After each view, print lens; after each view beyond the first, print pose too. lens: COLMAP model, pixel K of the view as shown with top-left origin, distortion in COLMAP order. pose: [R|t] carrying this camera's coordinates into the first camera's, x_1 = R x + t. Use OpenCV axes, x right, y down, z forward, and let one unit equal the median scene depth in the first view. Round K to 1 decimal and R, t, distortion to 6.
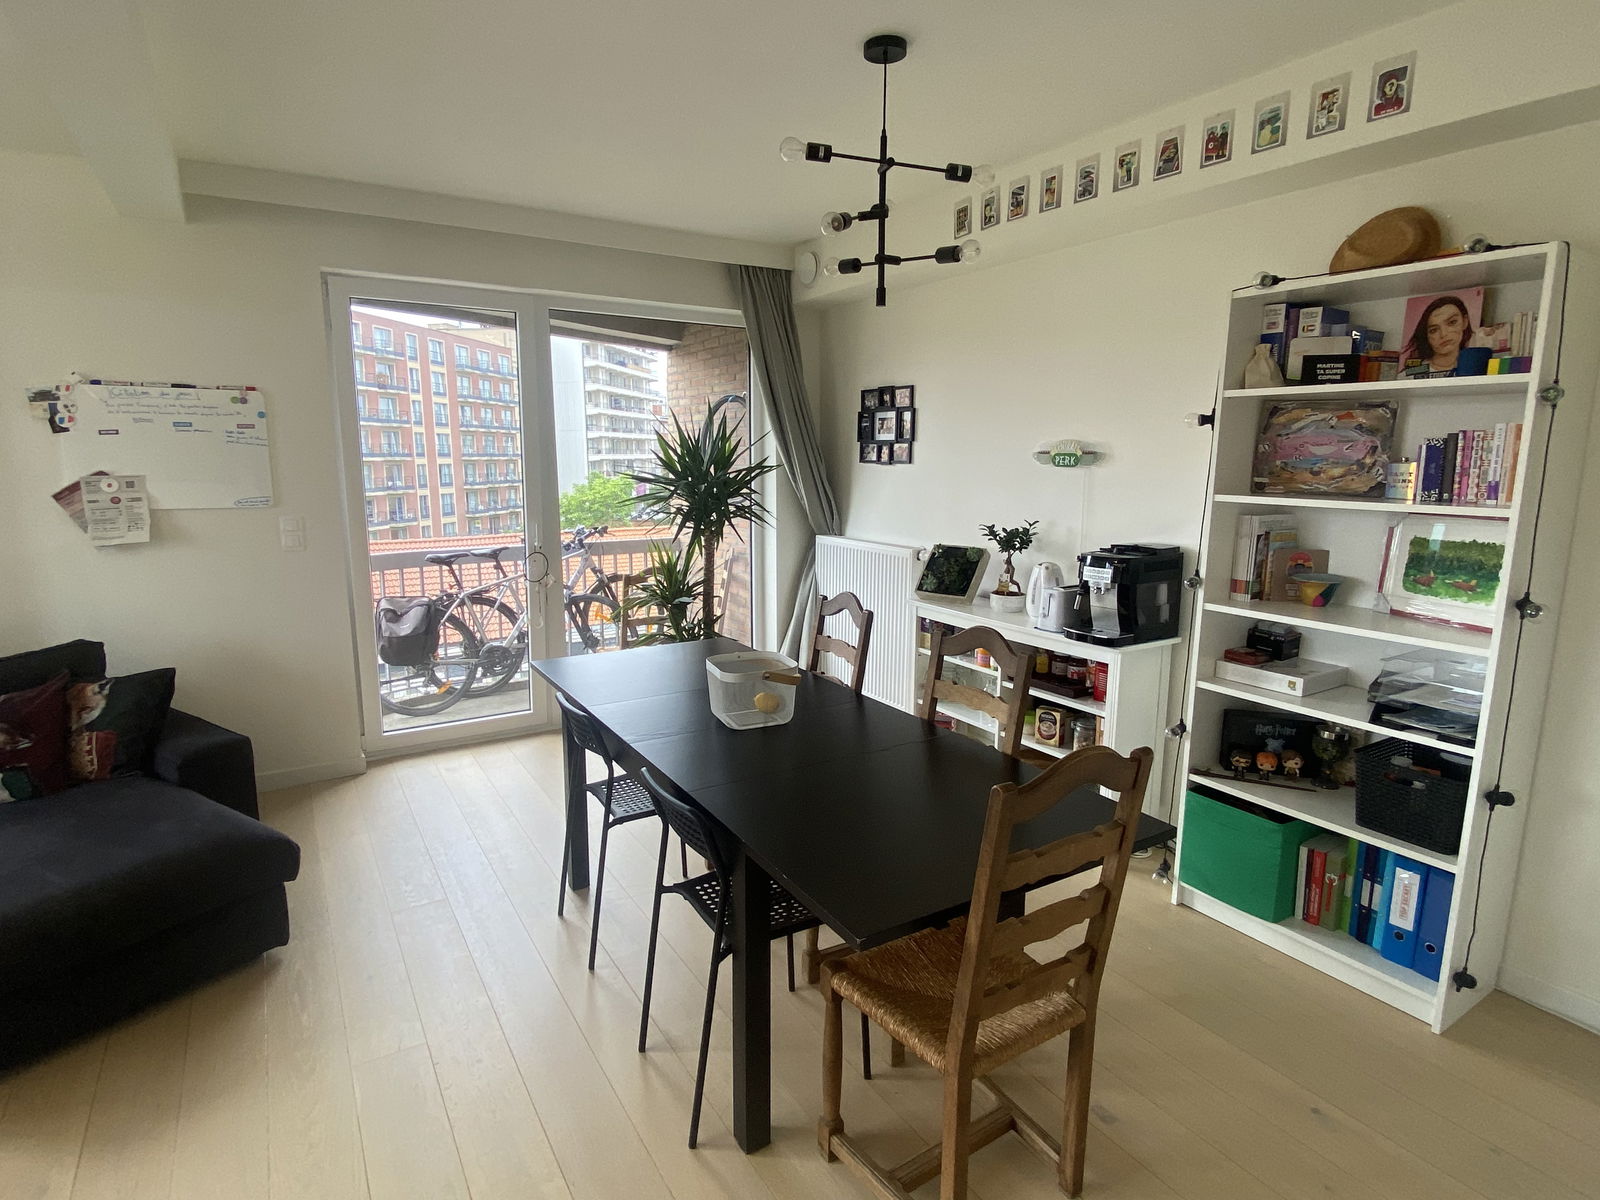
lens RADIAL K [[848.7, 0, 800.0], [0, 848.7, 600.0], [0, 0, 1]] dist [0.001934, -0.001074]
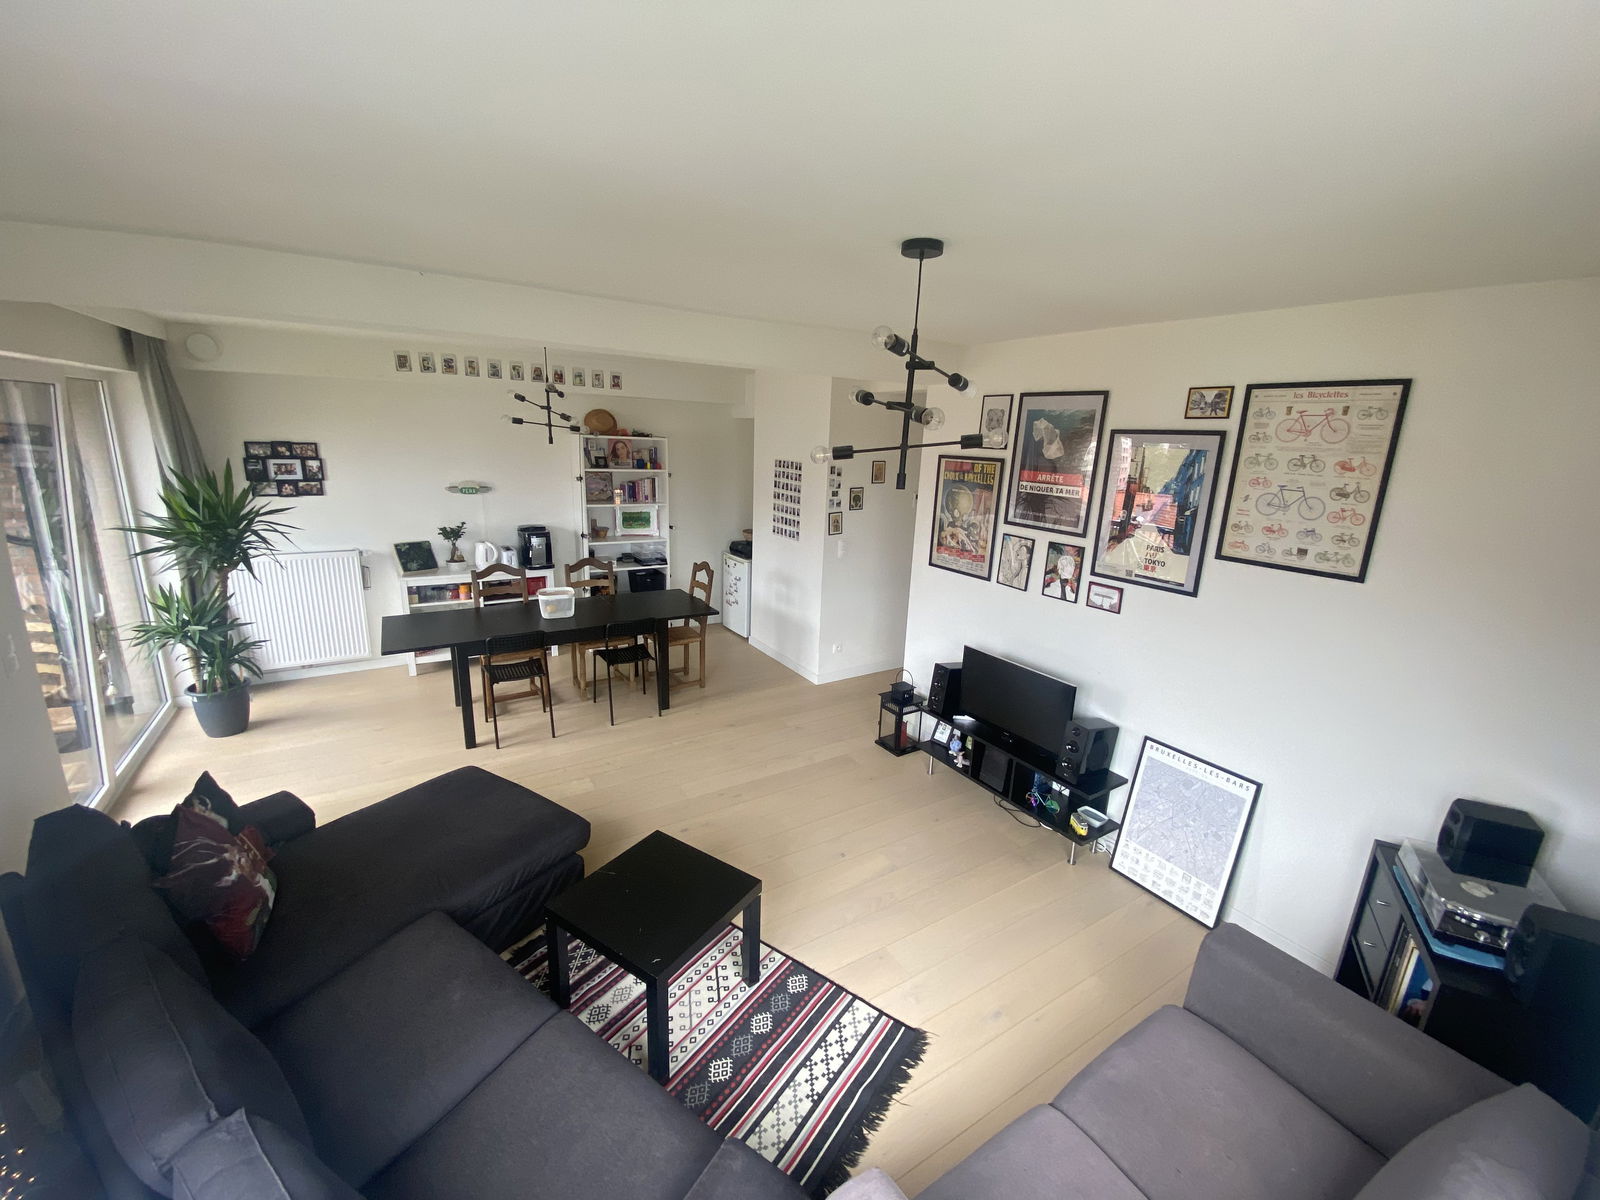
lens RADIAL K [[650.0, 0, 800.0], [0, 650.0, 600.0], [0, 0, 1]] dist [-0.000049, -0.000003]
pose [[0.028415, -0.240959, 0.970119, -1.369898], [0.135219, 0.962517, 0.235110, -0.188459], [-0.990408, 0.124498, 0.059932, 0.159557]]
